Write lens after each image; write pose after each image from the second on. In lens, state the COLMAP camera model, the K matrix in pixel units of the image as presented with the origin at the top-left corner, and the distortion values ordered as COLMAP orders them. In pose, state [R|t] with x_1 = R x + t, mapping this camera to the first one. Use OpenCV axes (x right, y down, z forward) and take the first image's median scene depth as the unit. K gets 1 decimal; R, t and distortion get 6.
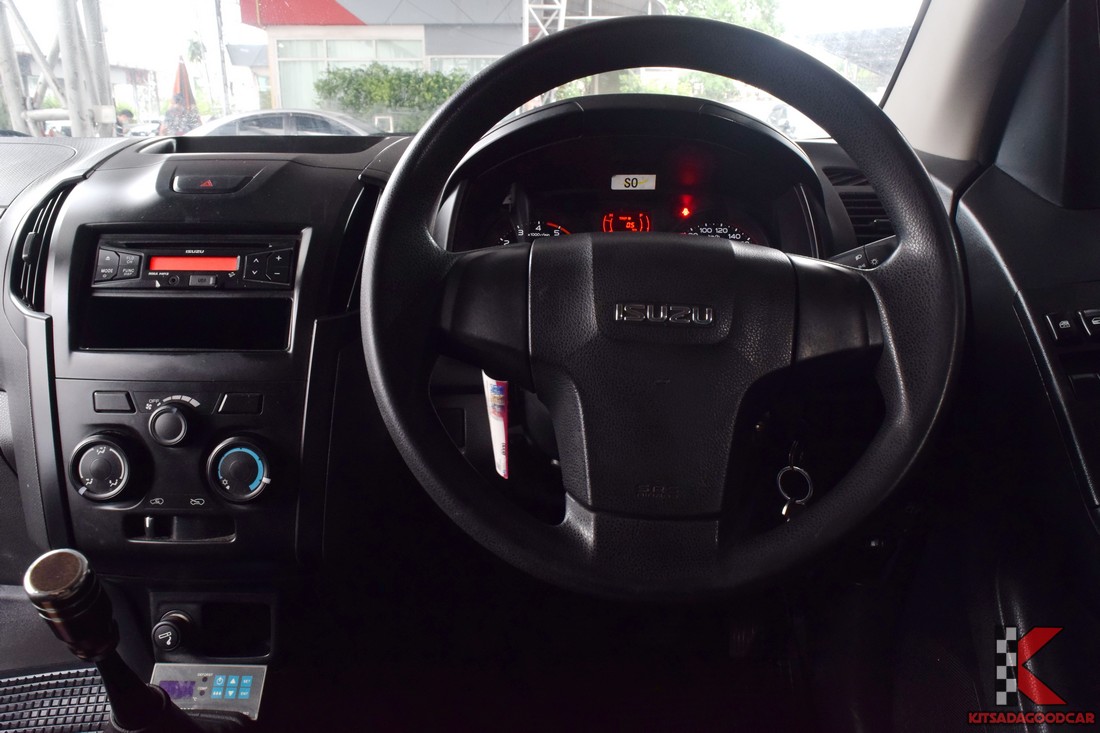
lens RADIAL K [[838.2, 0, 550.0], [0, 838.2, 366.5], [0, 0, 1]] dist [-0.033489, 0.039664]
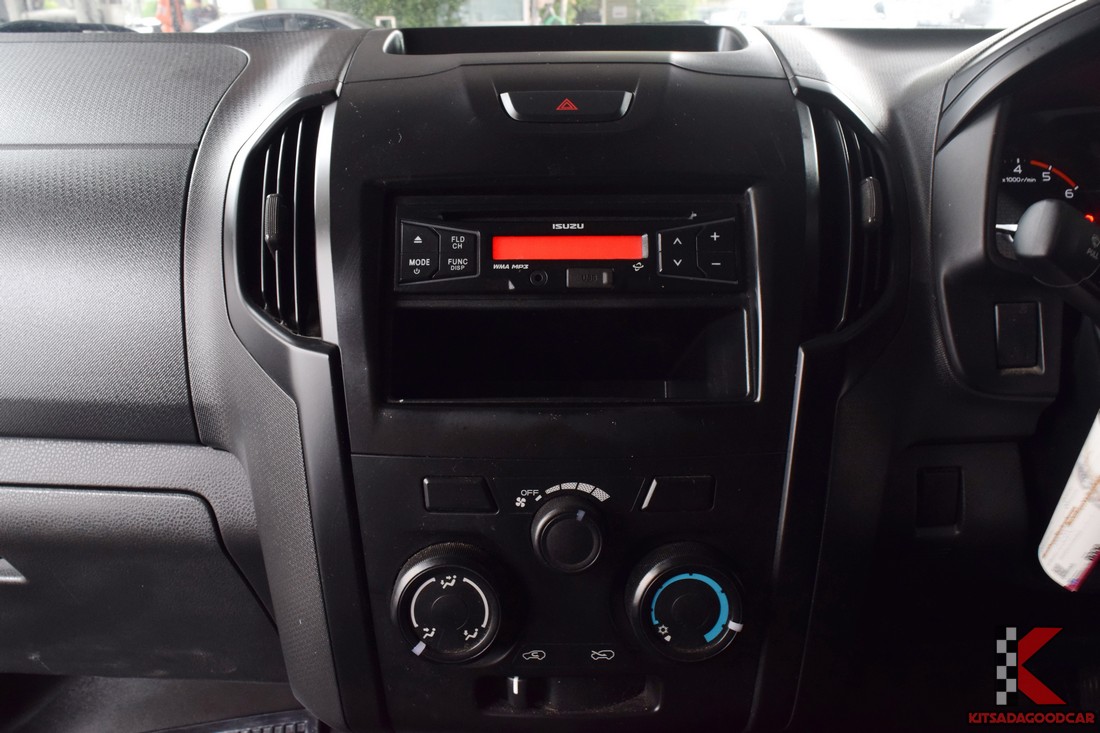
lens RADIAL K [[838.2, 0, 550.0], [0, 838.2, 366.5], [0, 0, 1]] dist [-0.033489, 0.039664]
pose [[0.999883, -0.014670, 0.004269, -0.446428], [0.014128, 0.994135, 0.107217, -0.104492], [-0.005817, -0.107144, 0.994226, 0.415114]]
